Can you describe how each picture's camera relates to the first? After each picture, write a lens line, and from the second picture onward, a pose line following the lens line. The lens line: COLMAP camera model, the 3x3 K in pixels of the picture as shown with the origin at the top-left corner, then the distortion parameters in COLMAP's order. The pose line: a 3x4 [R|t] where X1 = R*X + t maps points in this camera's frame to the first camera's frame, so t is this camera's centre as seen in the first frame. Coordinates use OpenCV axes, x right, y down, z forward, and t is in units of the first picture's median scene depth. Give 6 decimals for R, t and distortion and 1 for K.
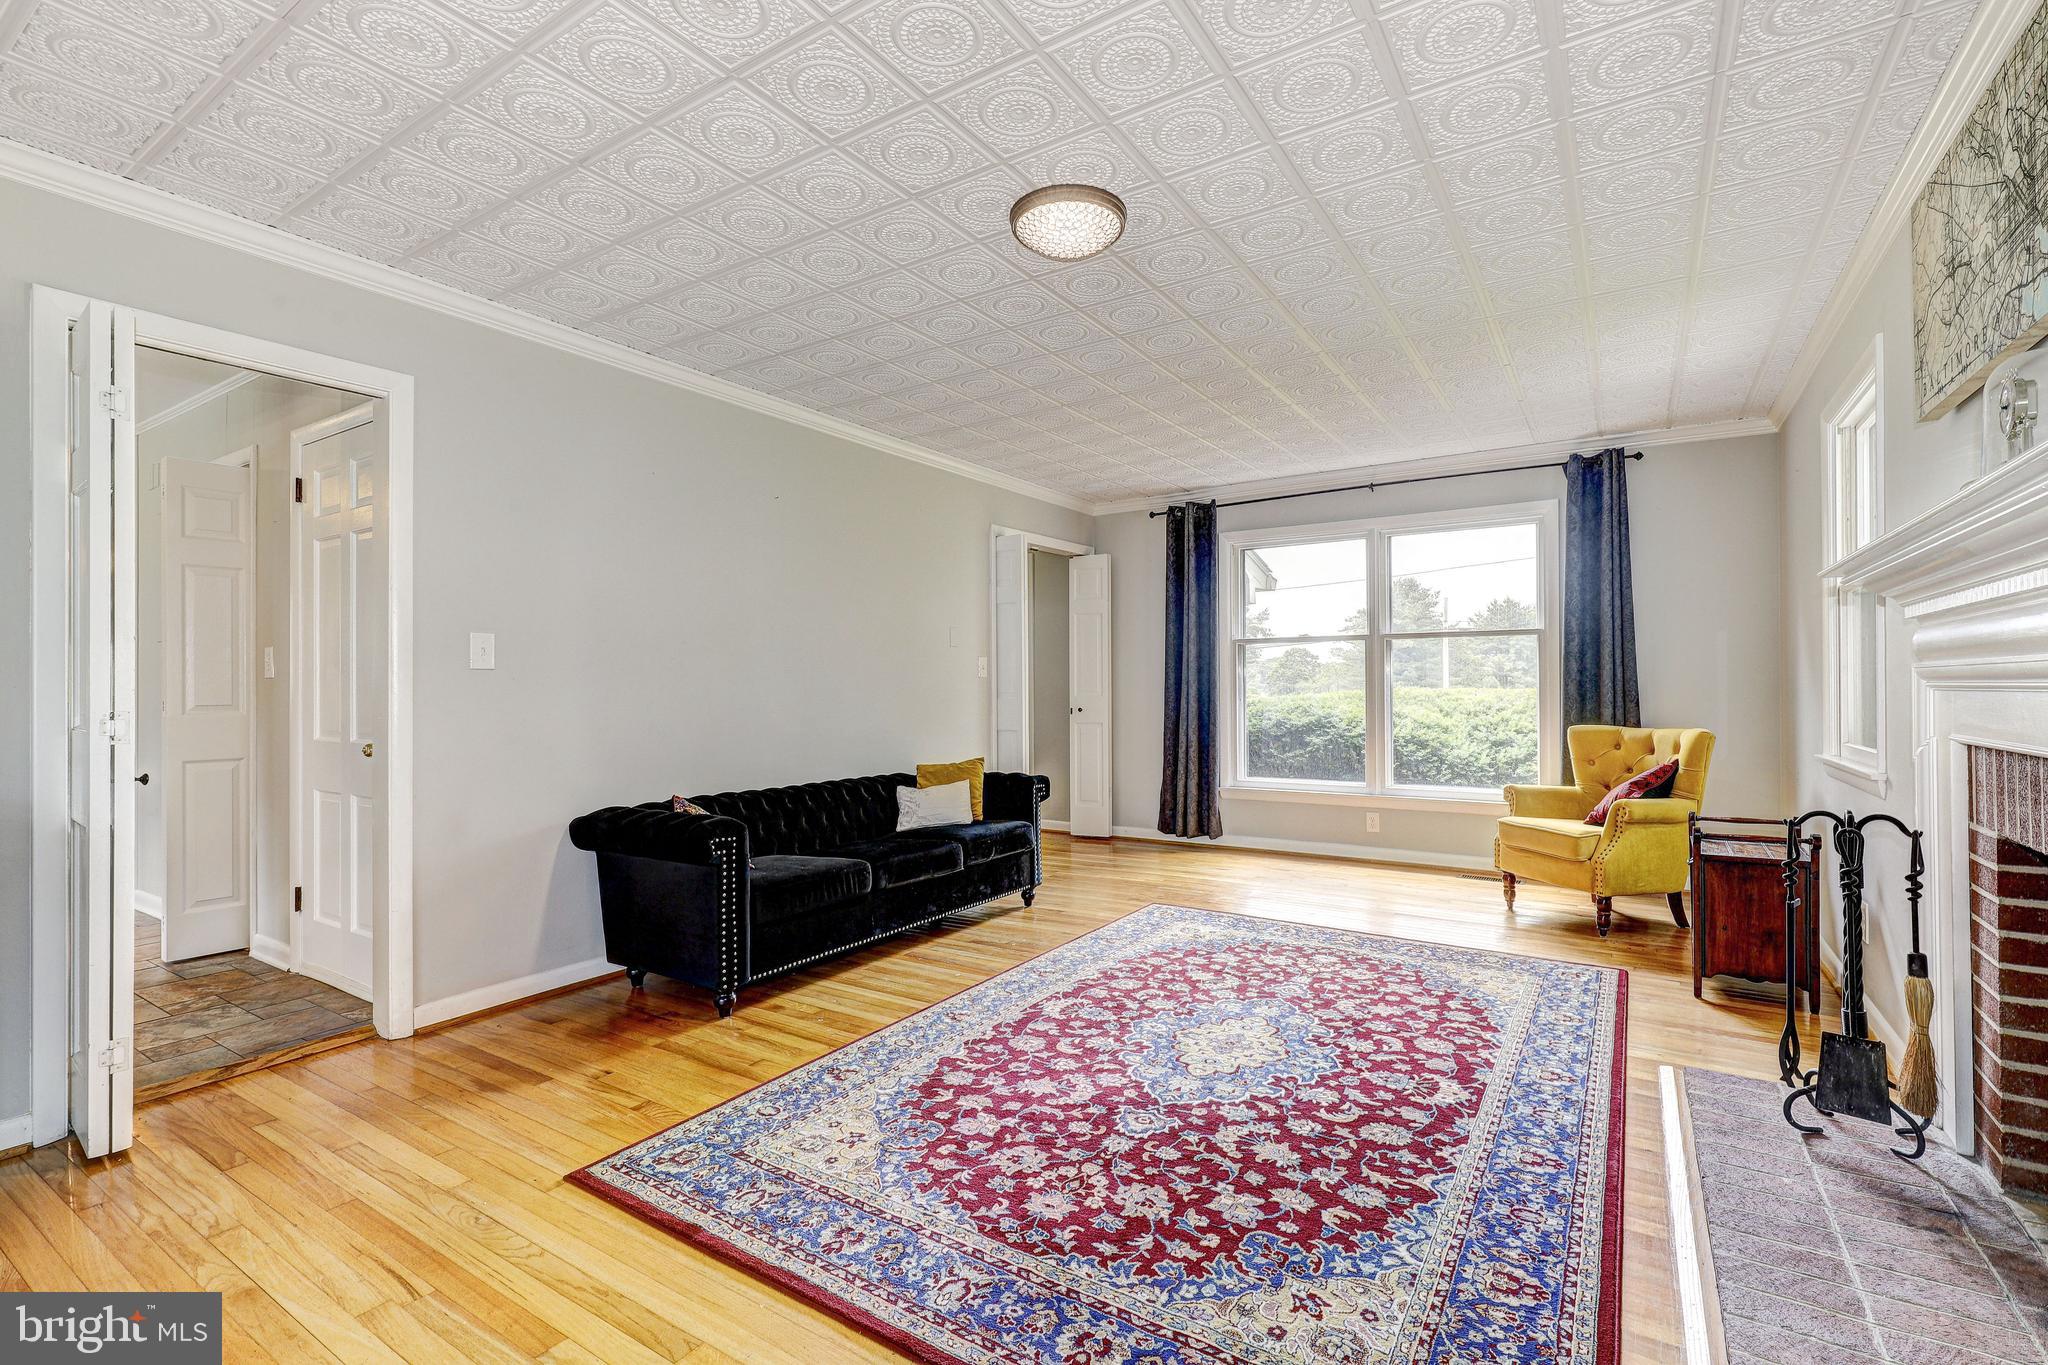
lens RADIAL K [[922.0, 0, 1029.8], [0, 922.0, 682.1], [0, 0, 1]] dist [0.000986, 0.000743]
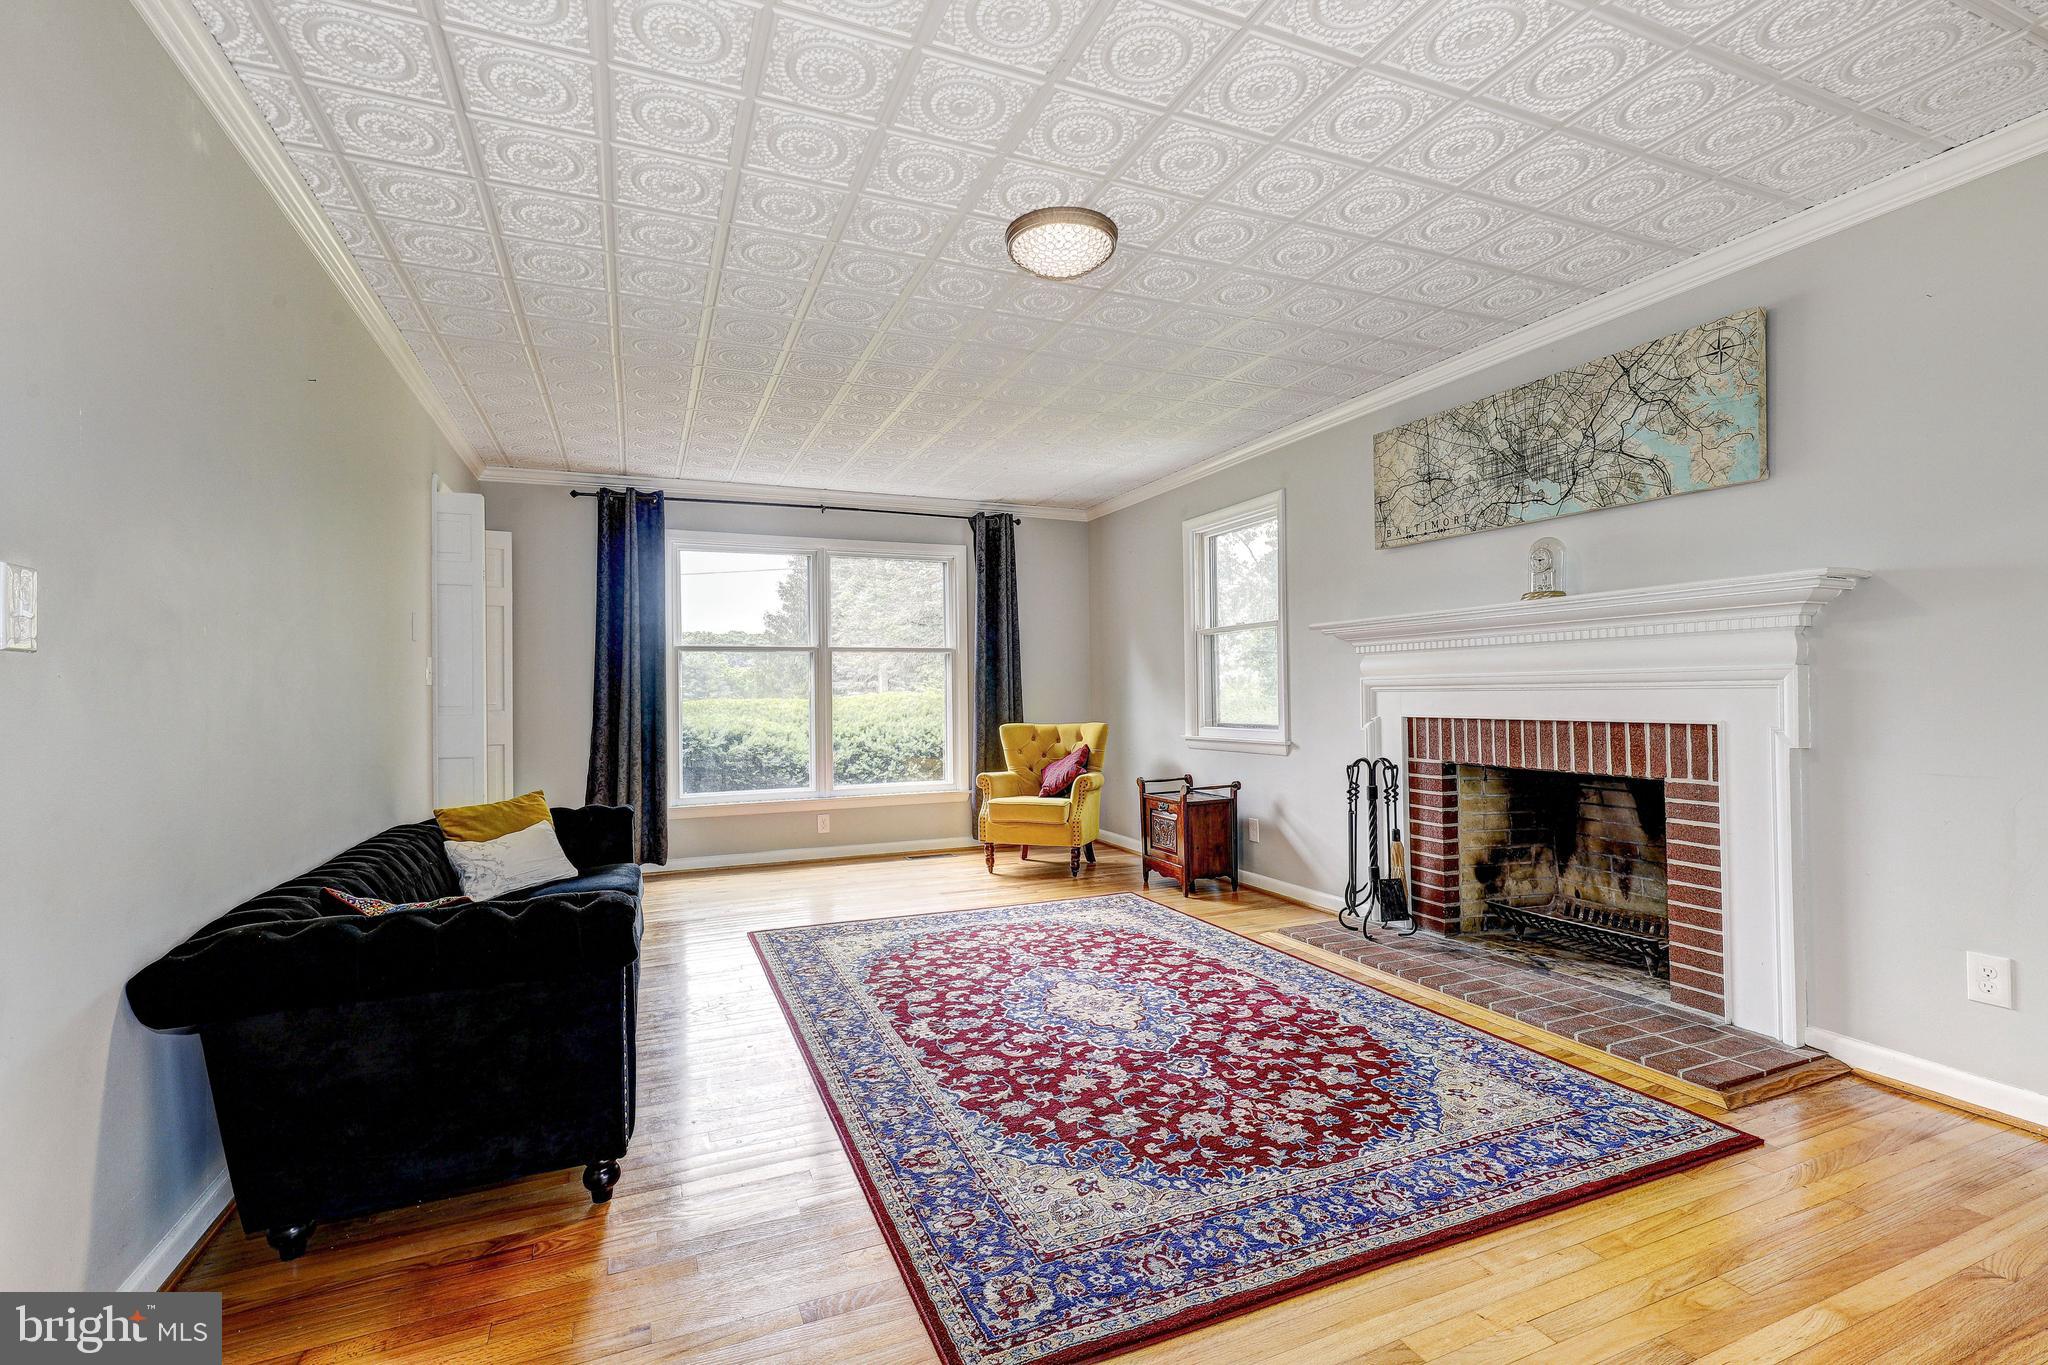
lens RADIAL K [[922.0, 0, 1035.4], [0, 922.0, 683.5], [0, 0, 1]] dist [0.000986, 0.000743]
pose [[0.551322, 0.008345, 0.834251, -0.806313], [0.004394, 0.999907, -0.012905, 0.011397], [-0.834281, 0.010780, 0.551234, 0.442941]]
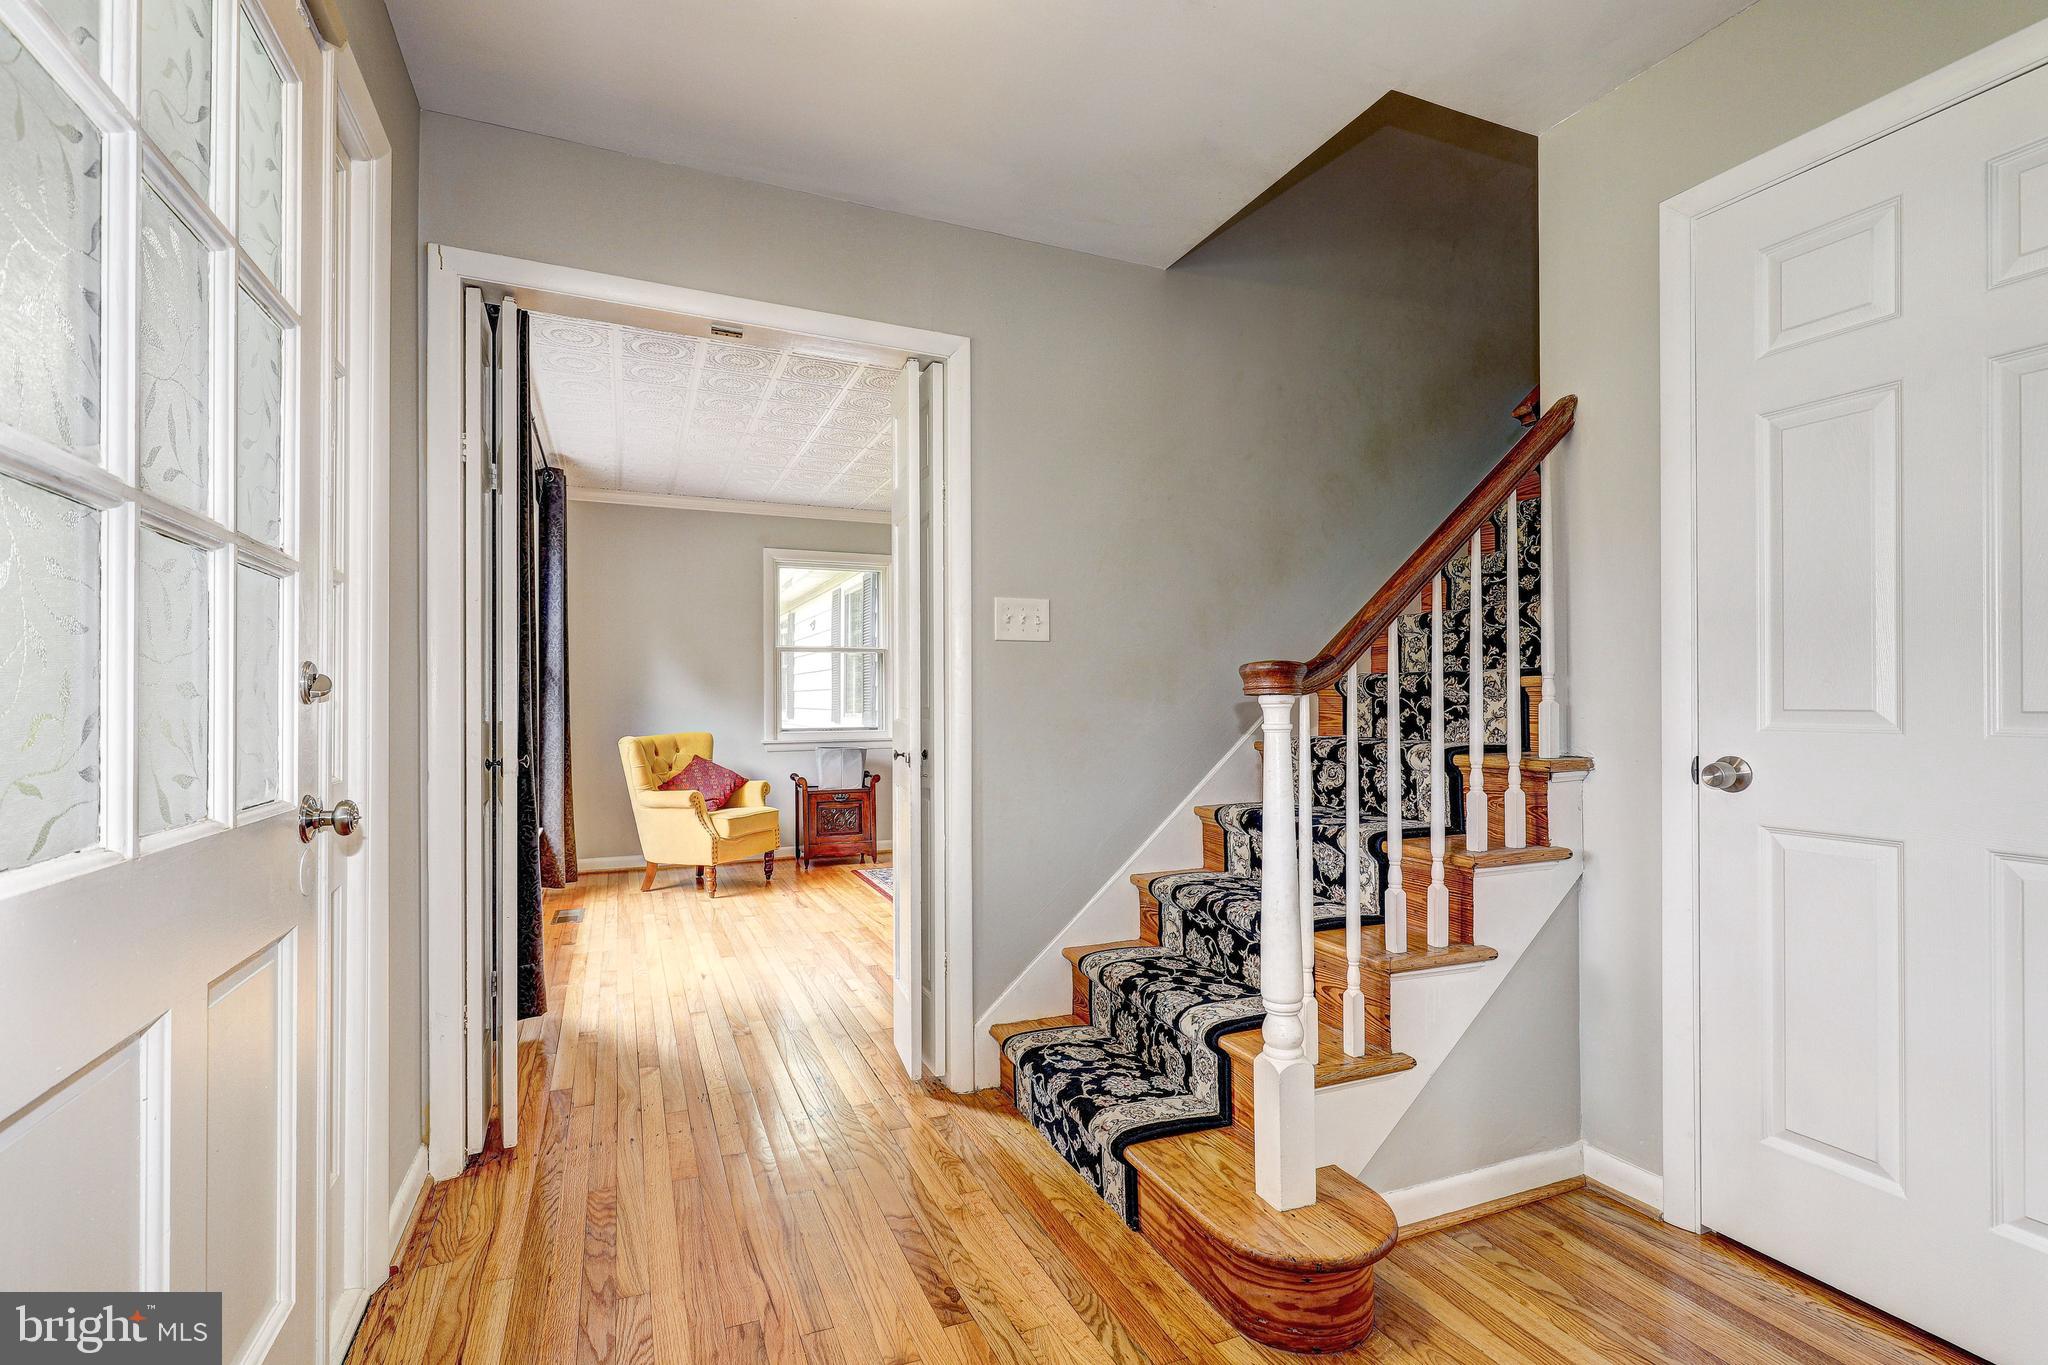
lens RADIAL K [[922.0, 0, 1020.1], [0, 922.0, 690.7], [0, 0, 1]] dist [0.000986, 0.000743]
pose [[-0.833797, 0.017462, 0.551794, -0.696495], [0.008949, 0.999796, -0.018117, 0.026732], [-0.551998, -0.010168, -0.833783, 2.898901]]
